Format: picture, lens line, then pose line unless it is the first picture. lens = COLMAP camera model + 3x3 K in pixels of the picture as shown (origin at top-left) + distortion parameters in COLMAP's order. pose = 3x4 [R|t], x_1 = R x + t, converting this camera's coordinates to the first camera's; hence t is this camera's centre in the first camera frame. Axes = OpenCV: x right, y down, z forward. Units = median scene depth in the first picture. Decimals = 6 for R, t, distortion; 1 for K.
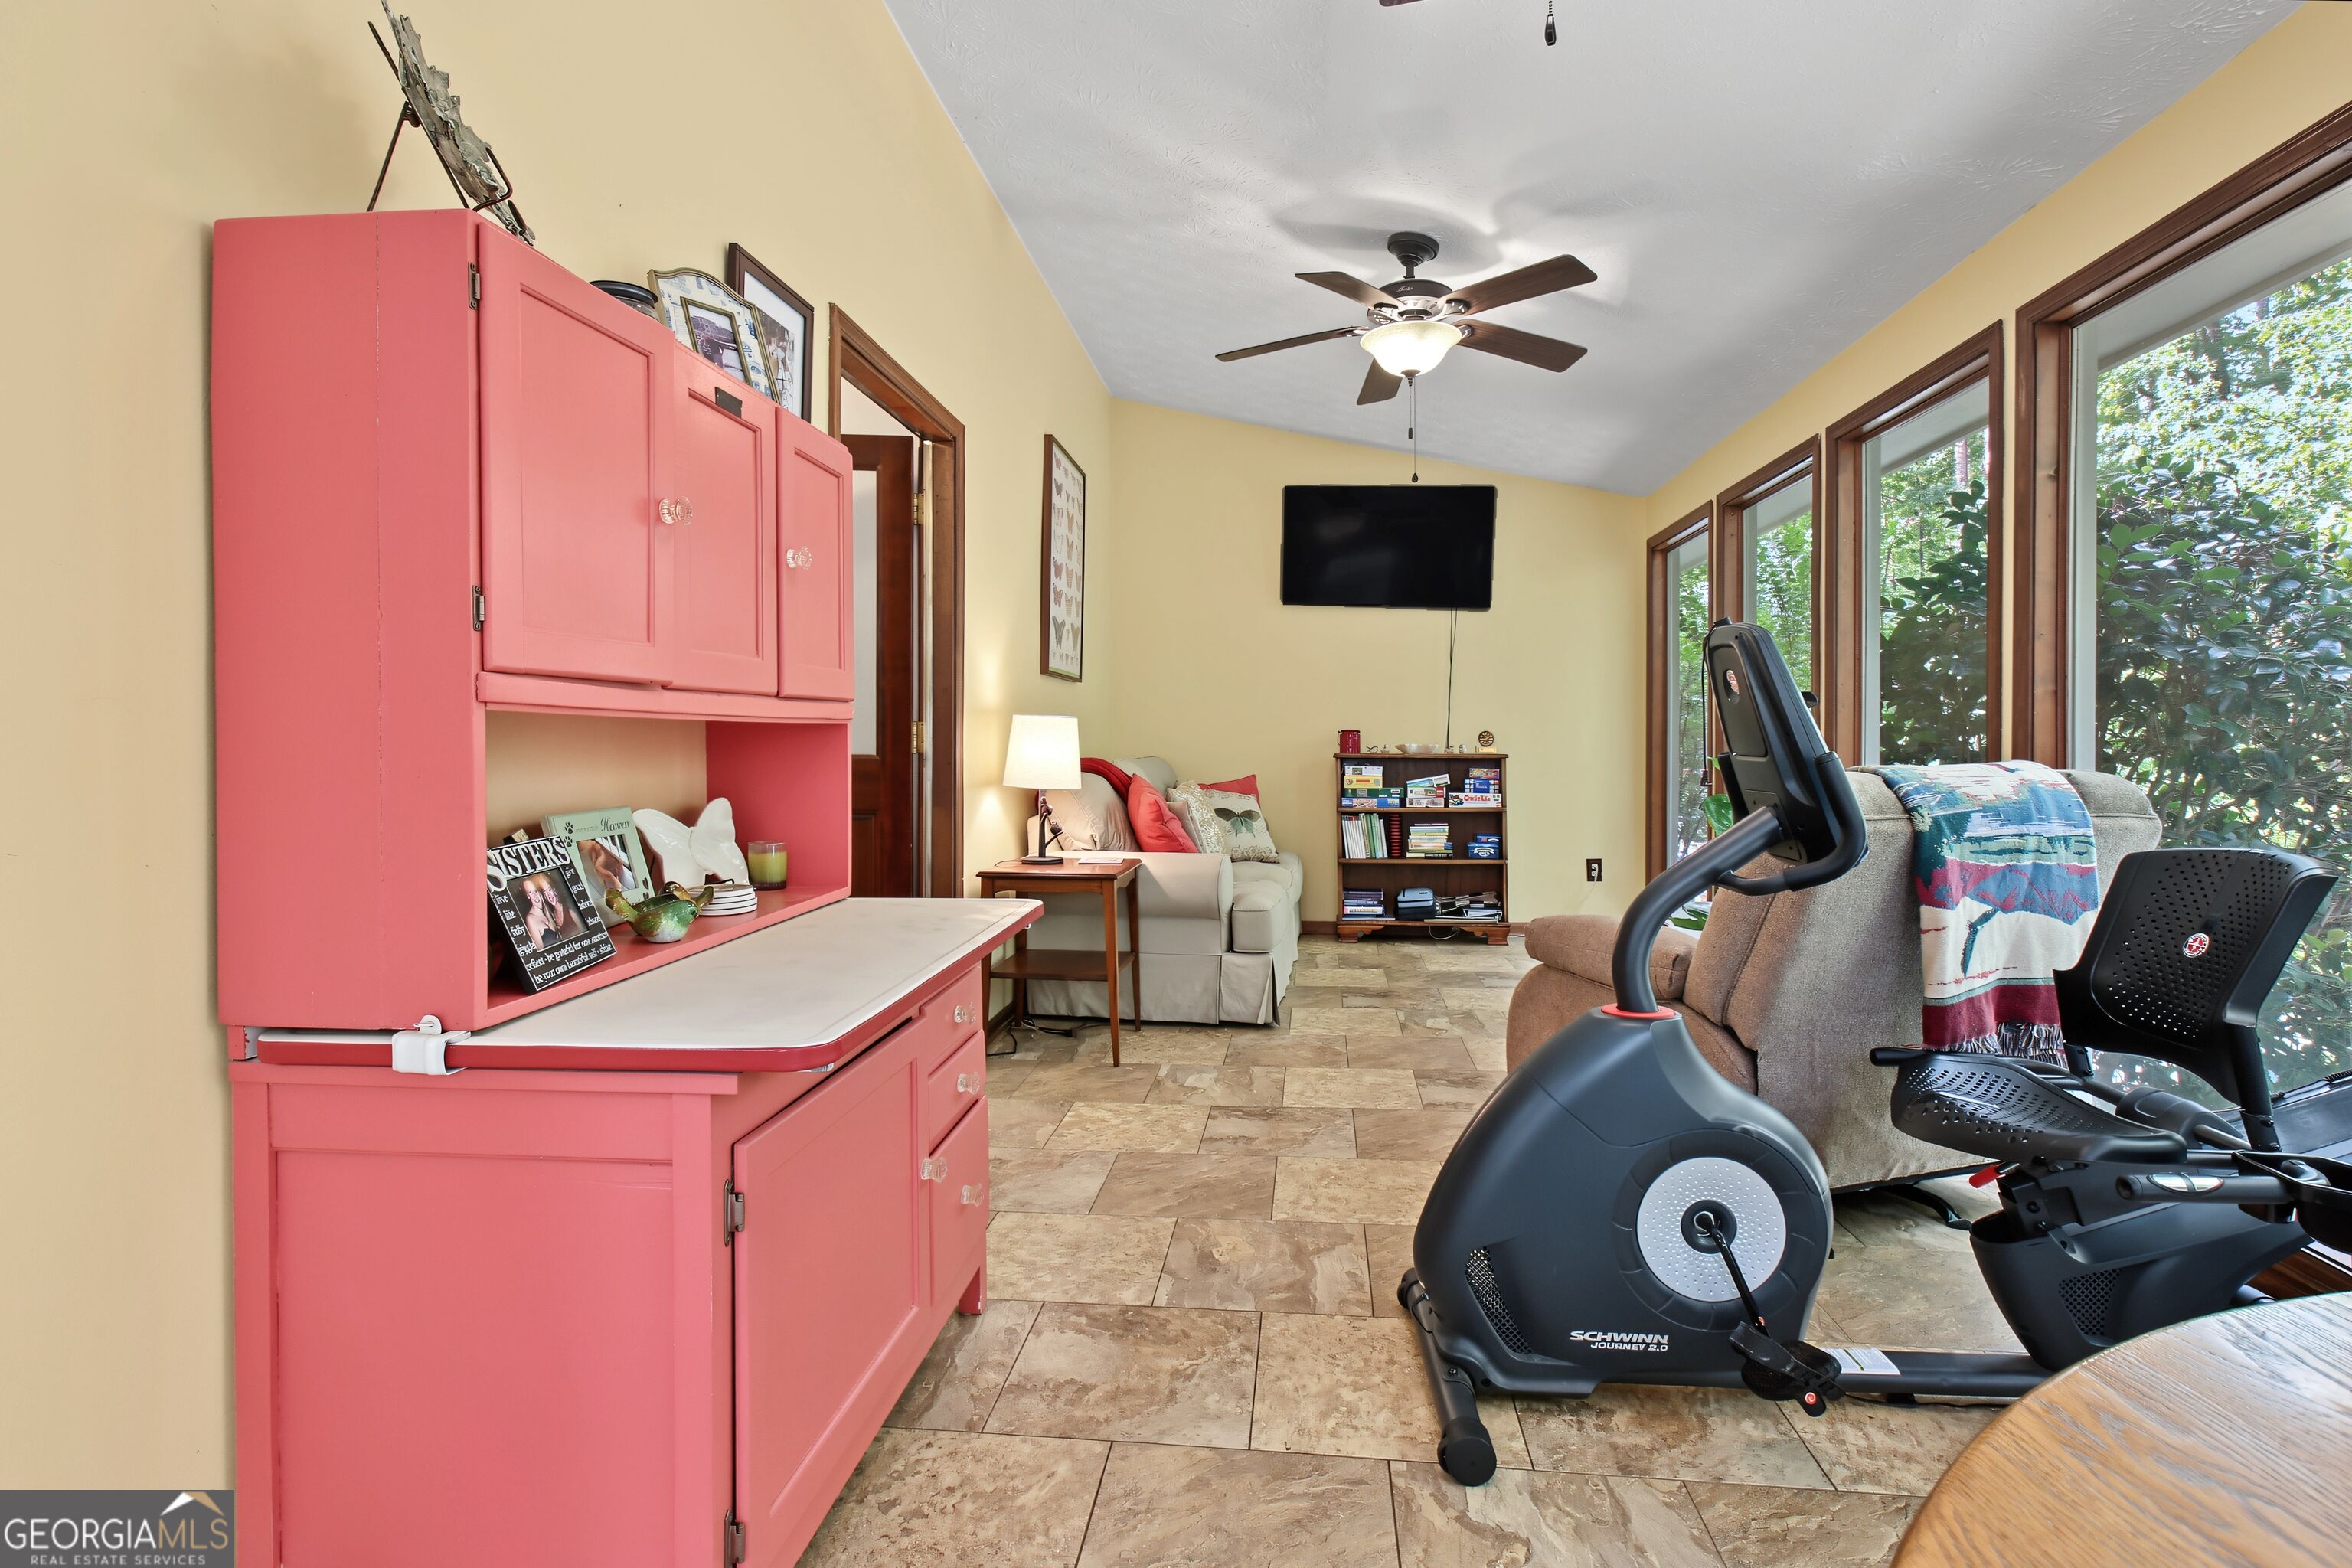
lens RADIAL K [[1111.6, 0, 1189.2], [0, 1111.6, 747.4], [0, 0, 1]] dist [0.003603, 0.000578]
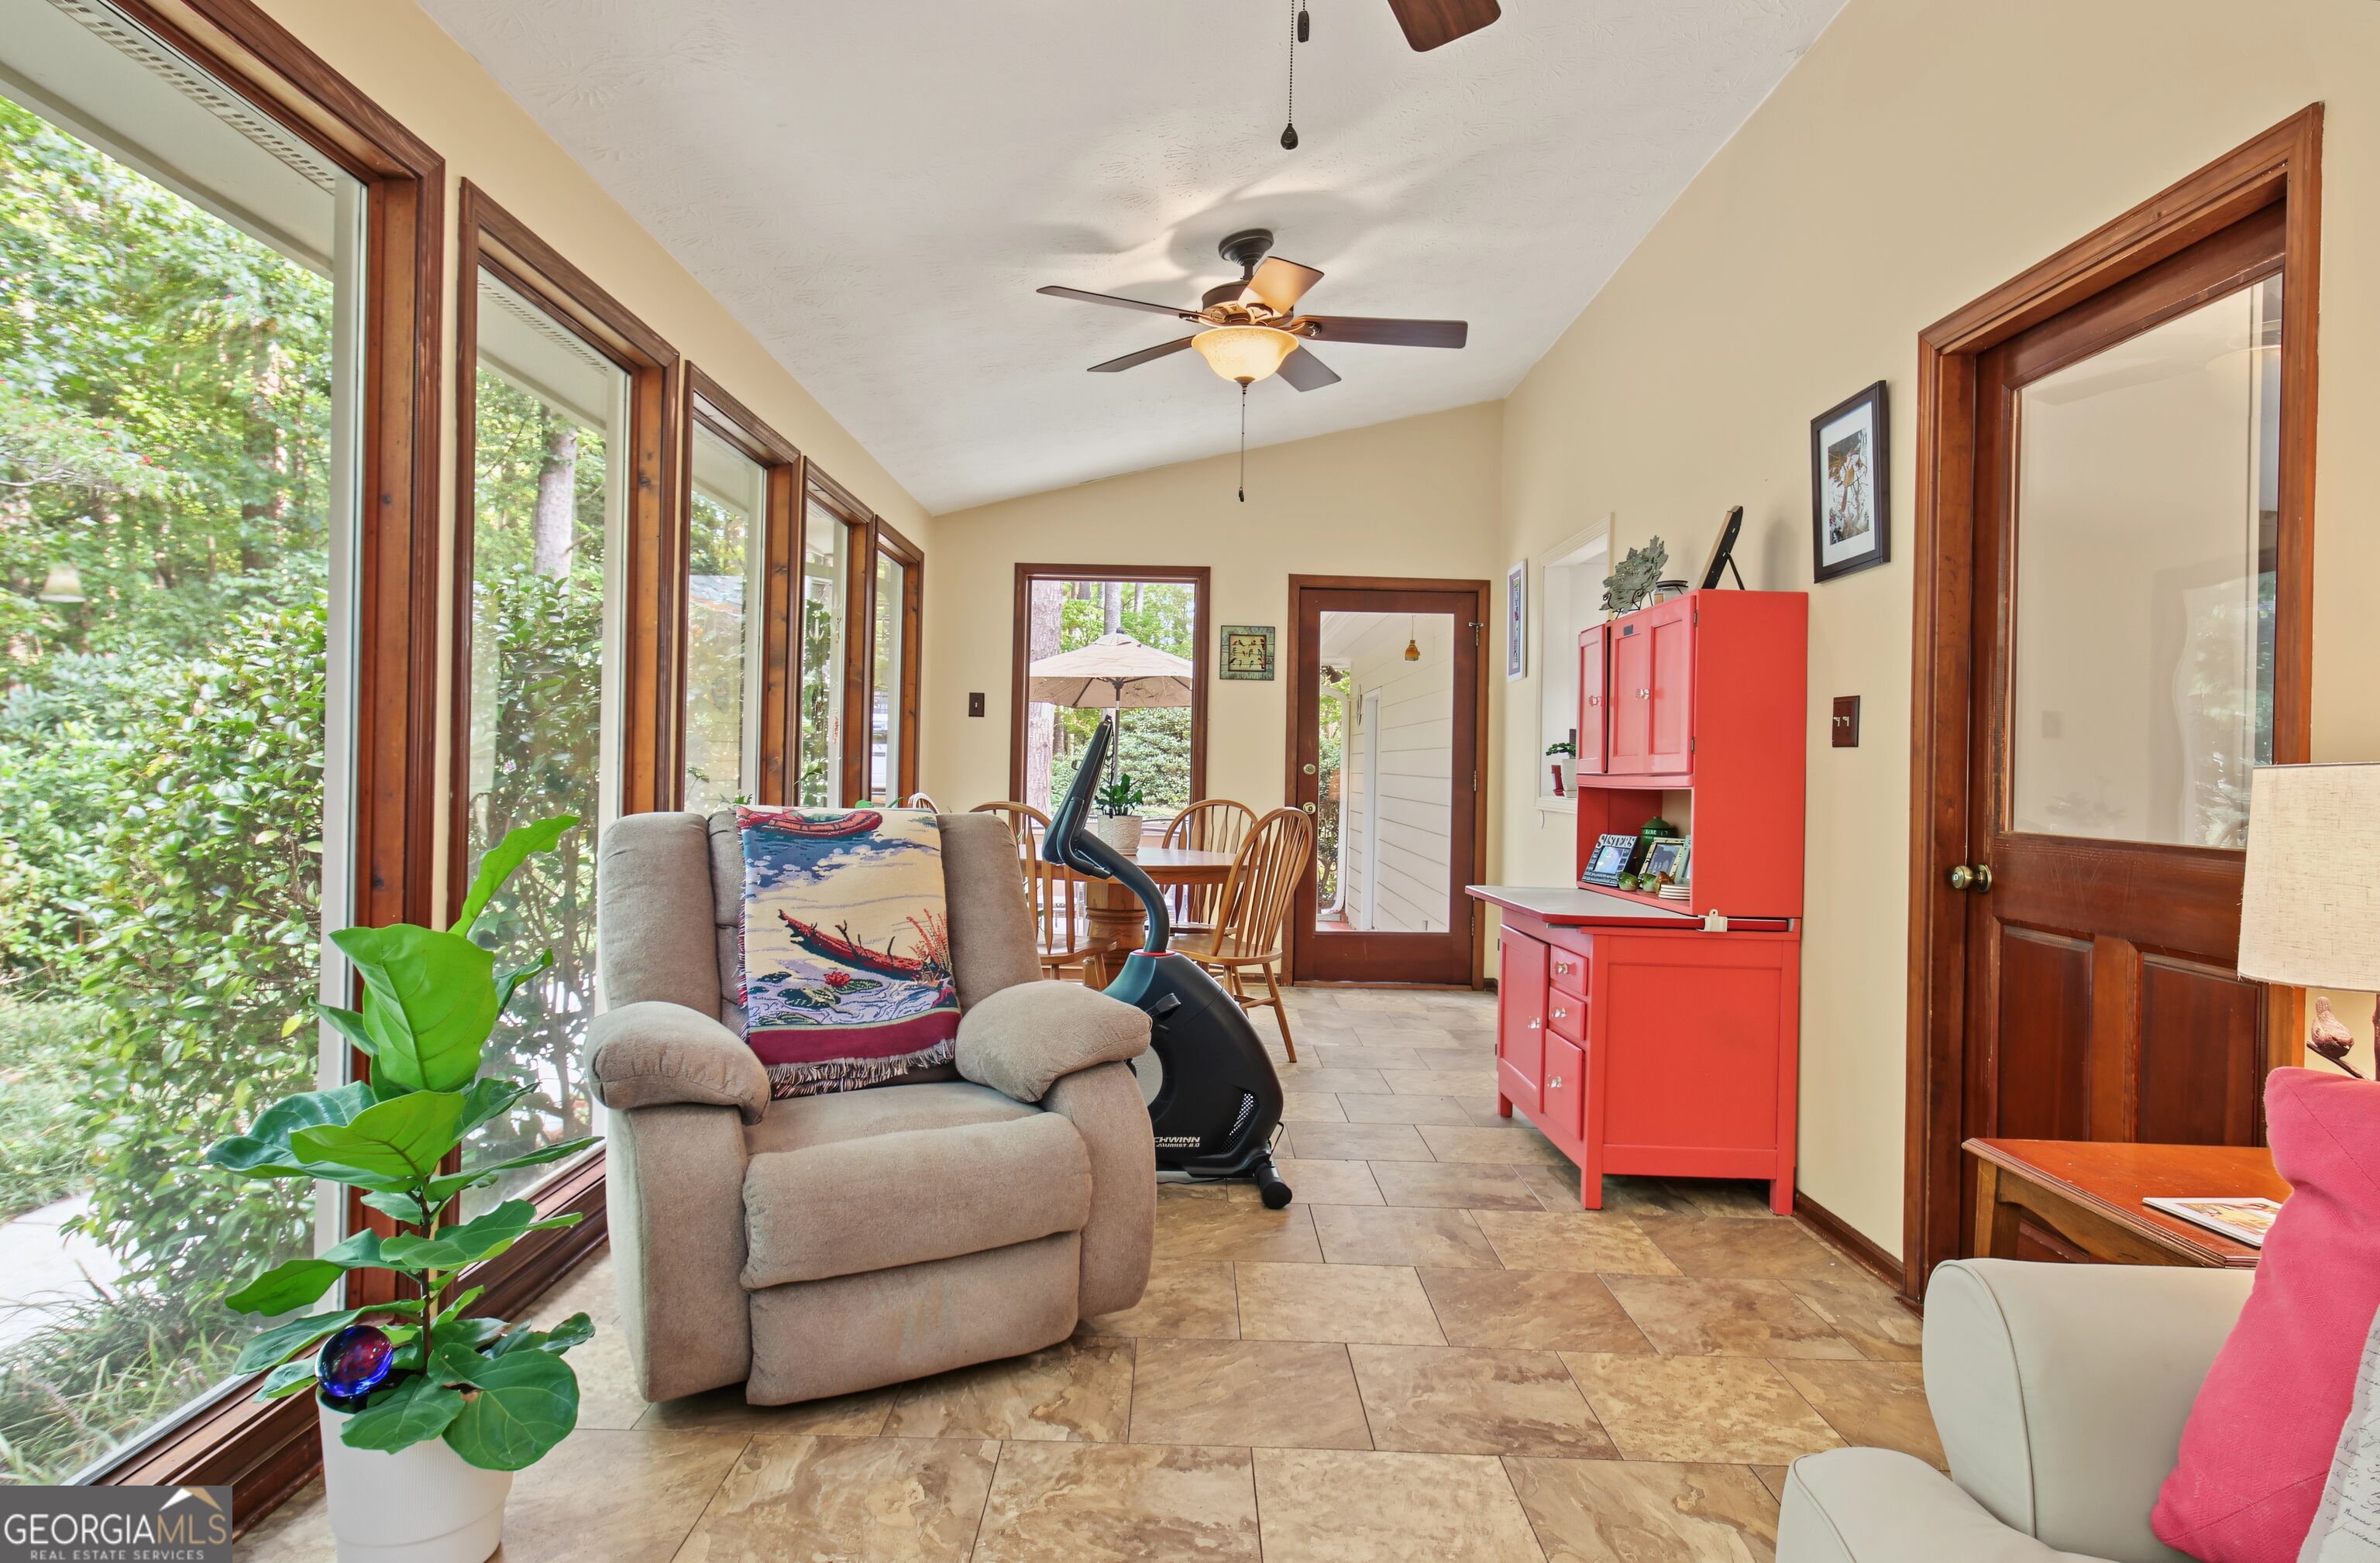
lens RADIAL K [[1346.4, 0, 1188.4], [0, 1346.4, 774.6], [0, 0, 1]] dist [0.005954, 0.000035]
pose [[-0.993210, -0.017453, -0.115021, 0.271052], [-0.017344, 0.999848, -0.001944, -0.015857], [0.115038, 0.000064, -0.993361, 1.387874]]
